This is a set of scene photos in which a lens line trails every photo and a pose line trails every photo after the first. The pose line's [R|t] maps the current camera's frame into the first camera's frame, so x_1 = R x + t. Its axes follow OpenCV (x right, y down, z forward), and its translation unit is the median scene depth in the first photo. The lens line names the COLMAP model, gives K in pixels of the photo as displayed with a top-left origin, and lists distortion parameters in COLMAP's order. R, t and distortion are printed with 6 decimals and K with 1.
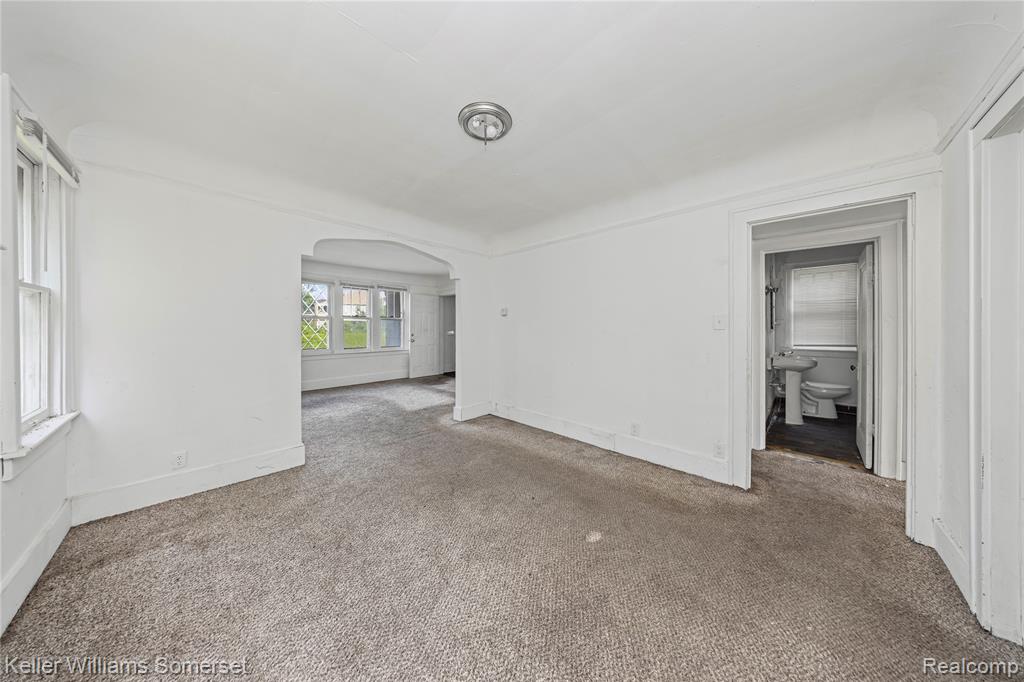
lens RADIAL K [[302.5, 0, 511.8], [0, 302.5, 332.3], [0, 0, 1]] dist [-0.000009, 0.000045]
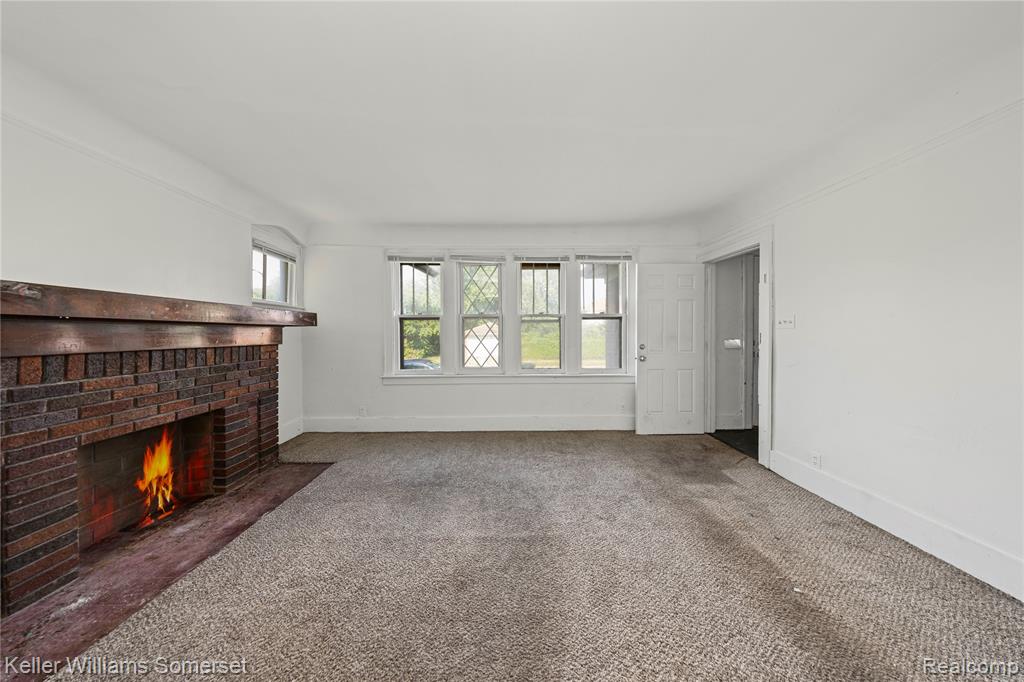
lens RADIAL K [[302.5, 0, 510.6], [0, 302.5, 339.4], [0, 0, 1]] dist [-0.000009, 0.000045]
pose [[0.705264, 0.007330, -0.708907, -0.136981], [-0.002097, 0.999964, 0.008253, -0.007120], [0.708942, -0.004334, 0.705254, 0.523777]]
